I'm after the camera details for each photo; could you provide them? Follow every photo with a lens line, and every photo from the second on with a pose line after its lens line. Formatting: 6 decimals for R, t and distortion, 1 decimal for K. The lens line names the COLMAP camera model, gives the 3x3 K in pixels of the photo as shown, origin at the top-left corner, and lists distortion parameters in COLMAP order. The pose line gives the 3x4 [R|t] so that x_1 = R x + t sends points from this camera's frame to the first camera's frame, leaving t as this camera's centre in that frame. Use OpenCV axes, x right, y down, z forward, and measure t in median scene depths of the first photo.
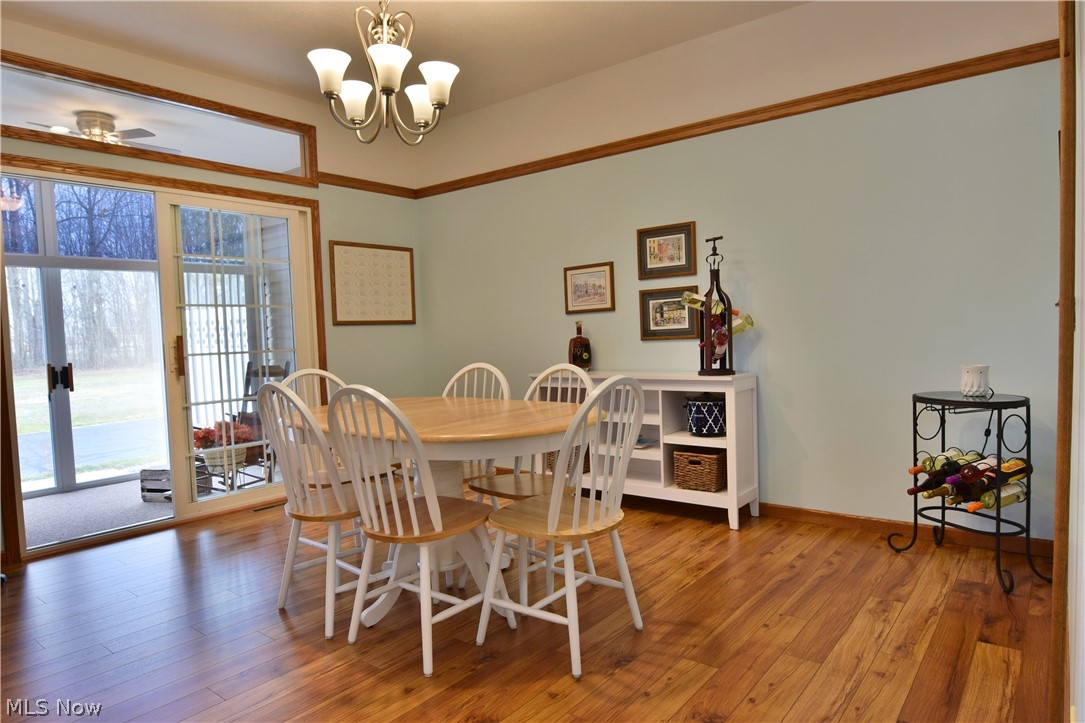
lens RADIAL K [[662.2, 0, 546.8], [0, 662.2, 364.2], [0, 0, 1]] dist [-0.013809, -0.002052]
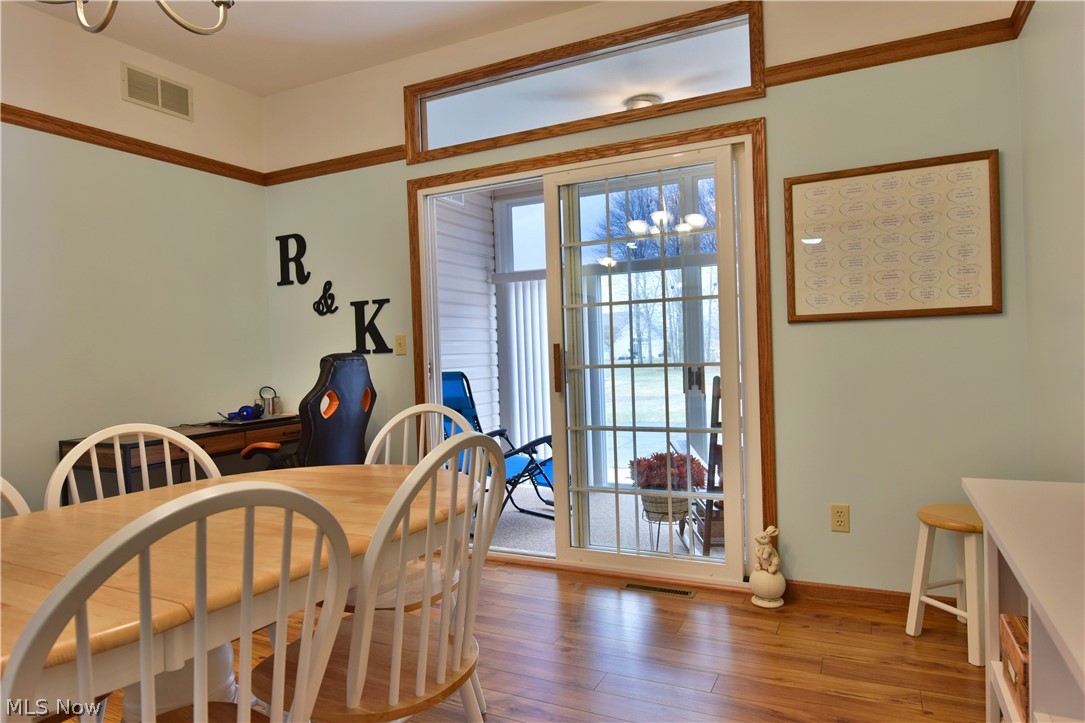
lens RADIAL K [[662.2, 0, 546.8], [0, 662.2, 364.2], [0, 0, 1]] dist [-0.013809, -0.002052]
pose [[0.205158, 0.043748, -0.977751, 0.208661], [-0.023036, 0.998940, 0.039863, -0.040926], [0.978458, 0.014345, 0.205949, 0.670169]]
